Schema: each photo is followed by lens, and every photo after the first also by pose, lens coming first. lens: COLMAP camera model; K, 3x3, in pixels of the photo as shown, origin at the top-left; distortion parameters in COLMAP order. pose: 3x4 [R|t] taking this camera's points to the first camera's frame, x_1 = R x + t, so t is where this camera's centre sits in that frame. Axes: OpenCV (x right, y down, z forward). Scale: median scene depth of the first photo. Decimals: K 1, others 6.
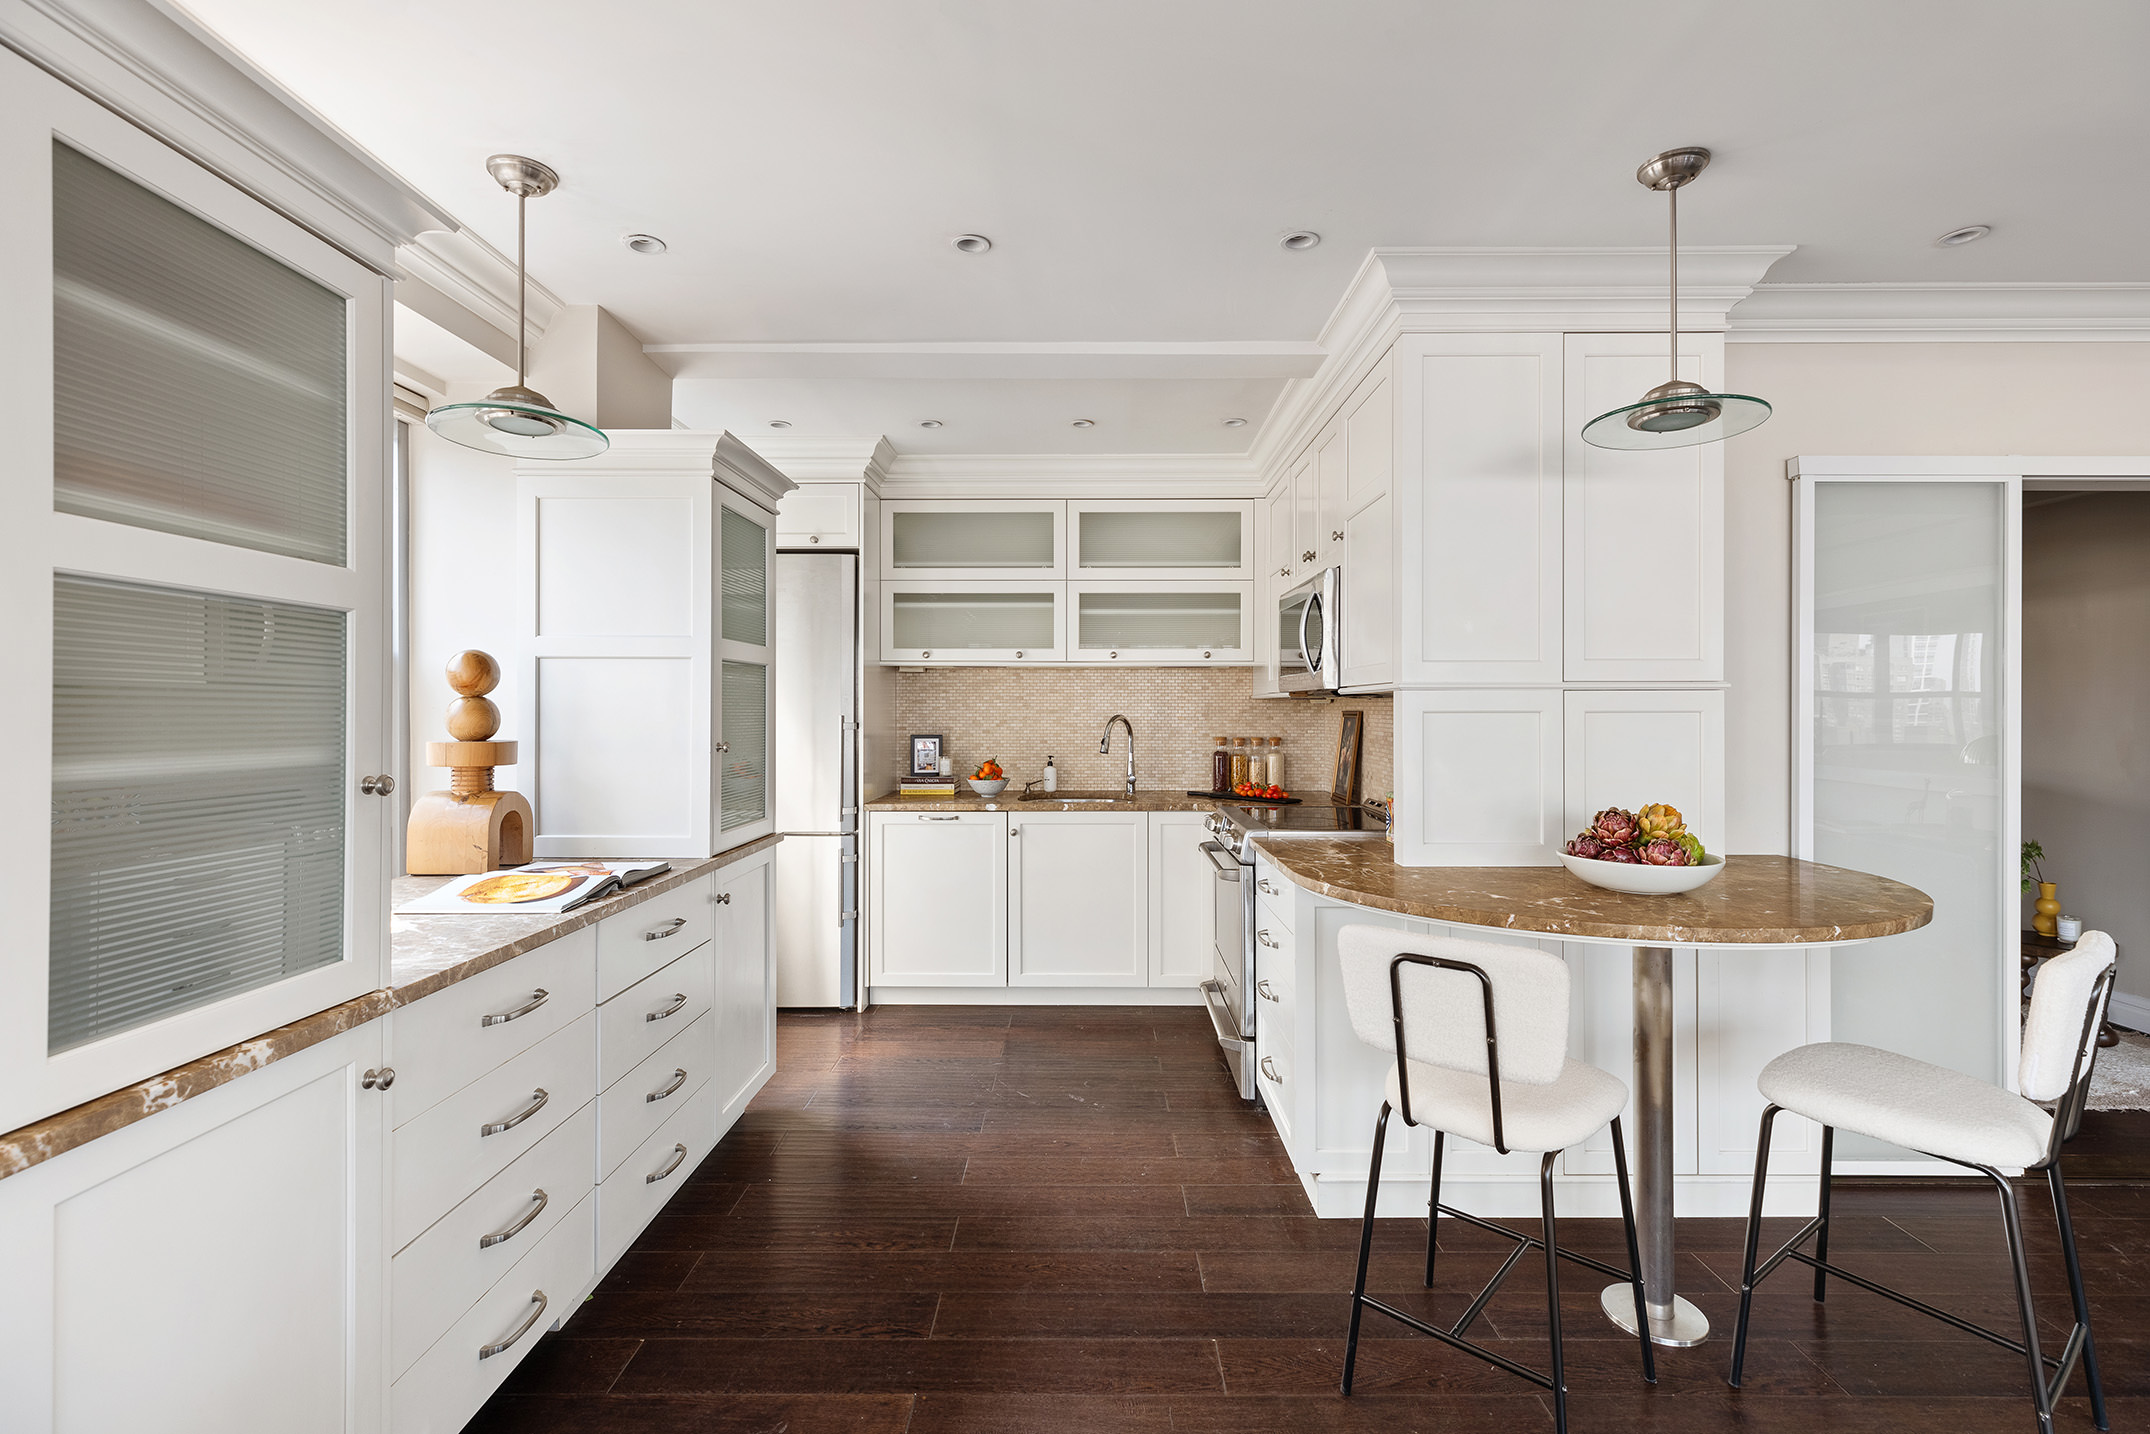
lens RADIAL K [[981.4, 0, 1085.6], [0, 981.4, 708.8], [0, 0, 1]] dist [0.001277, 0.000375]
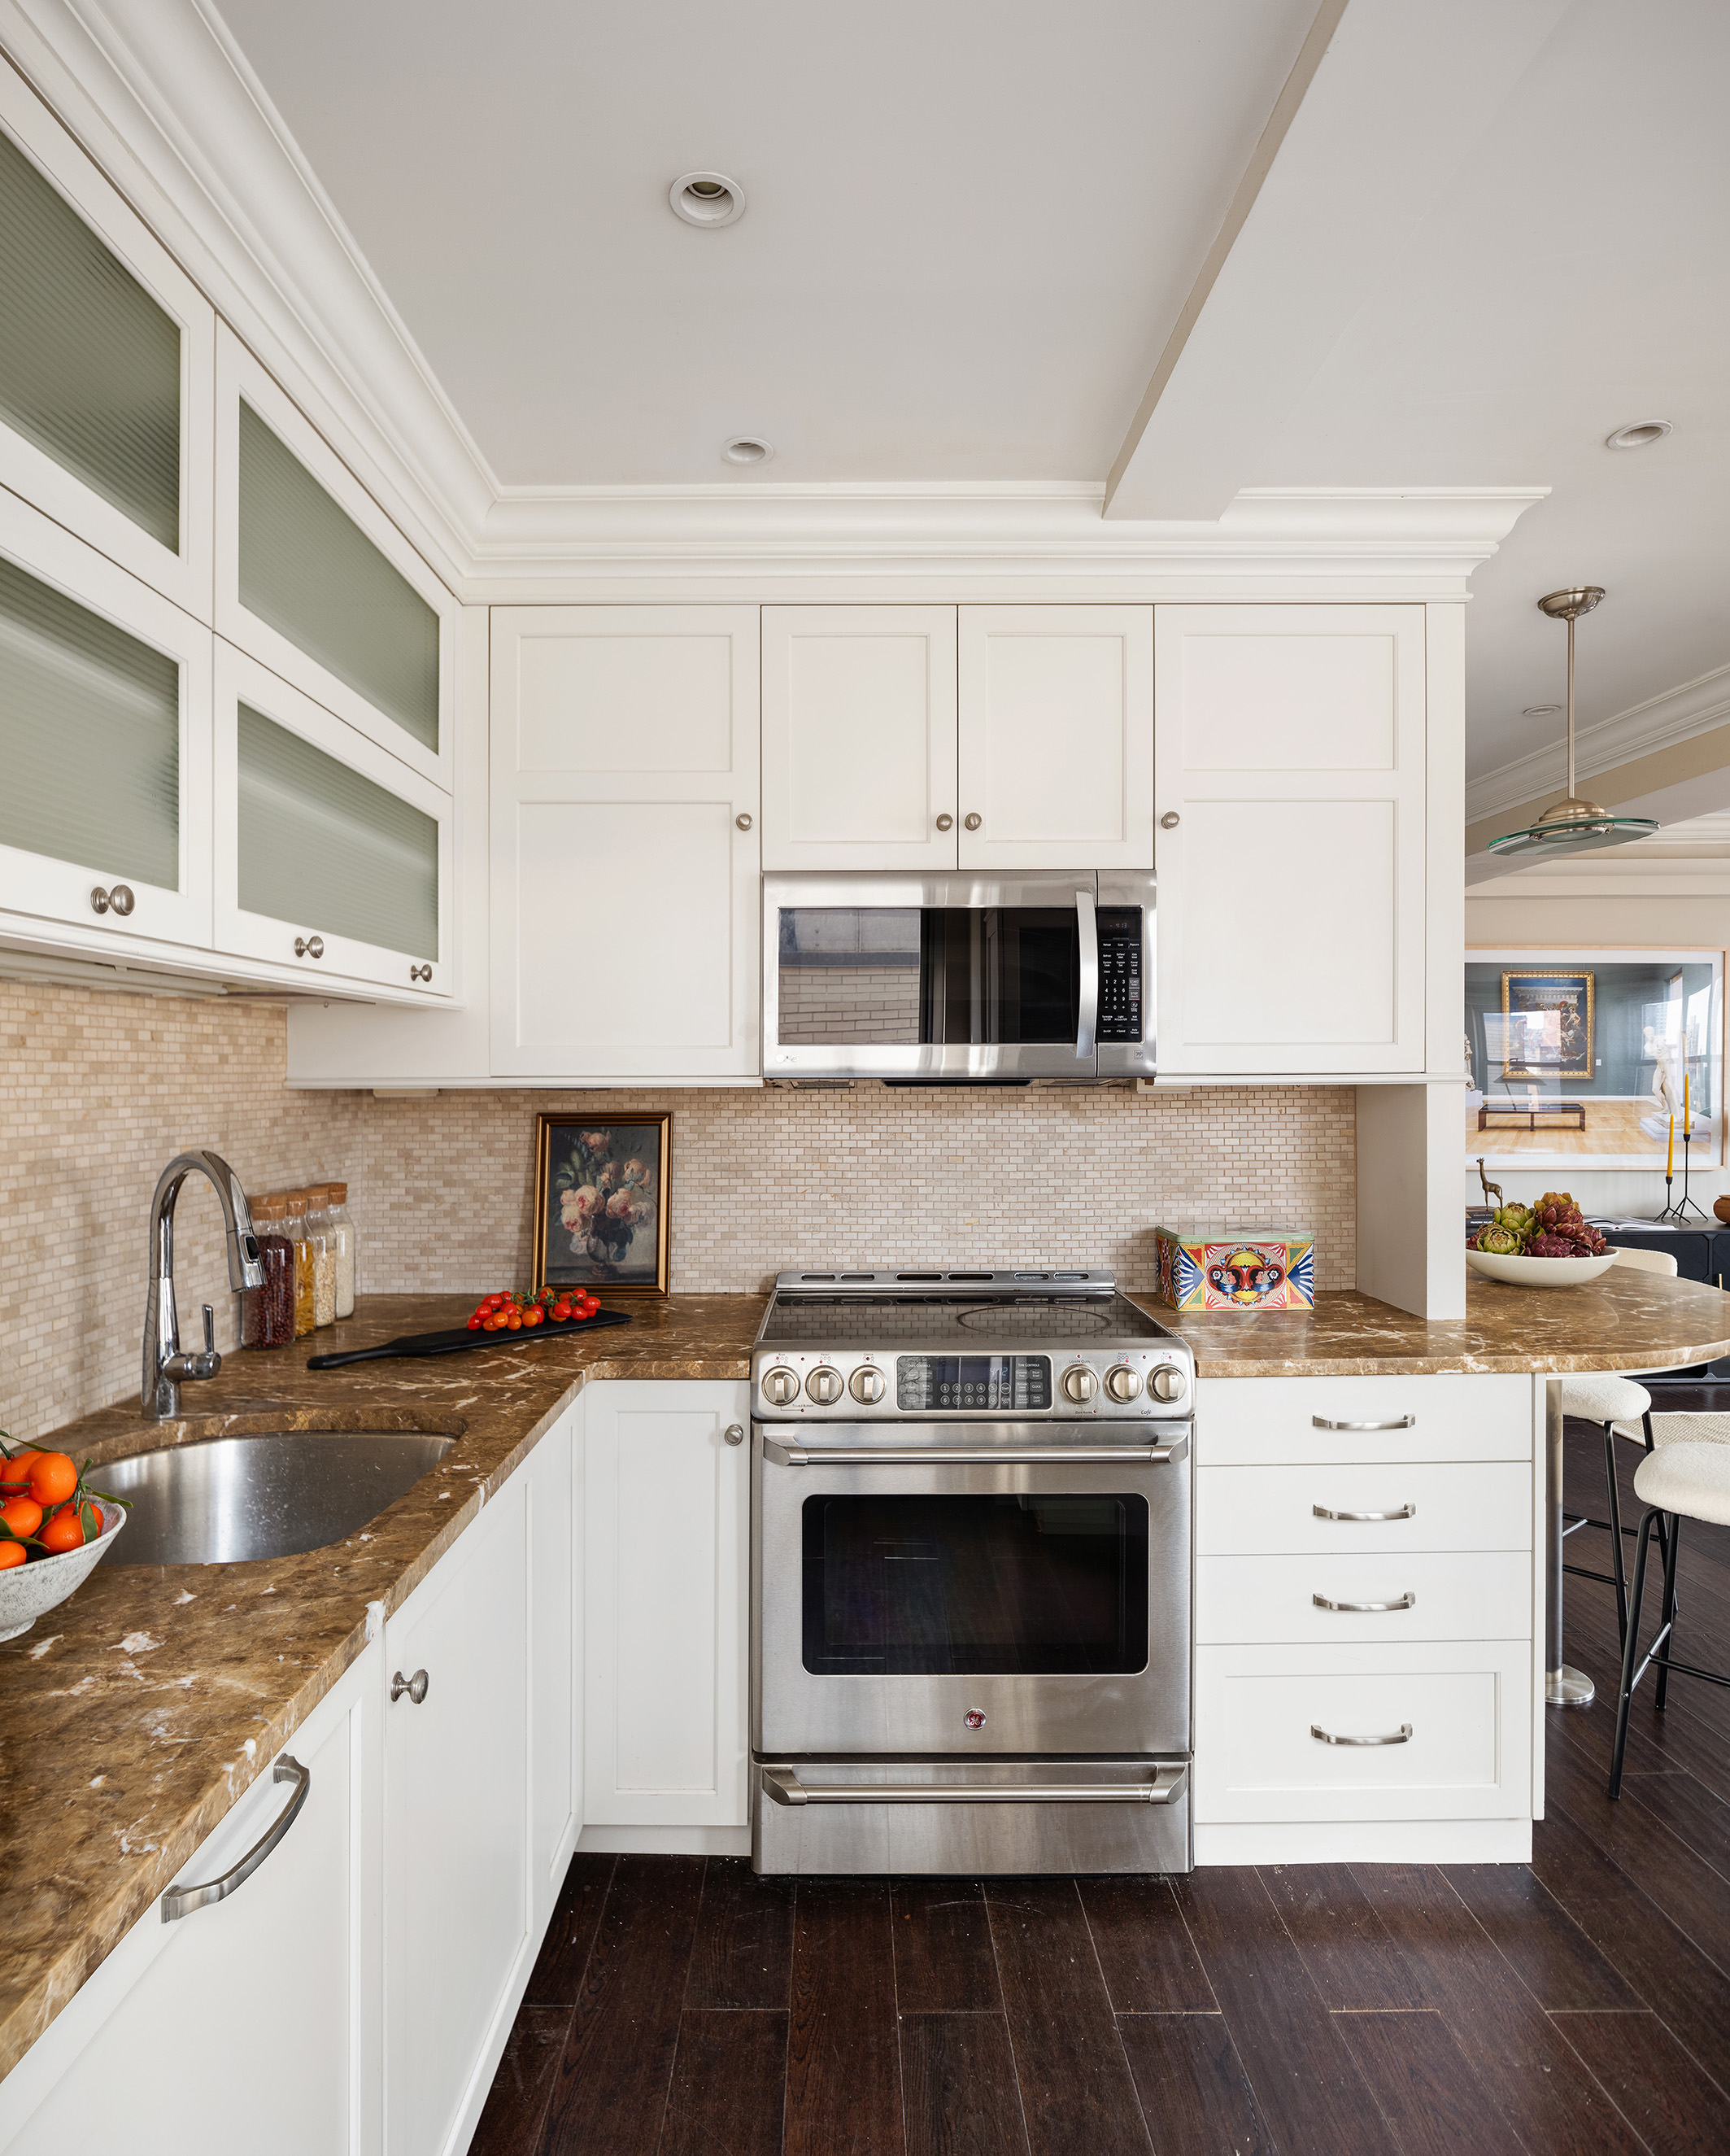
lens RADIAL K [[1187.8, 0, 865.0], [0, 1187.8, 1078.0], [0, 0, 1]] dist [0.000614, 0.000098]
pose [[-0.012312, -0.000570, 0.999924, -0.328464], [0.008710, 0.999962, 0.000678, -0.014169], [-0.999886, 0.008717, -0.012306, 0.836252]]
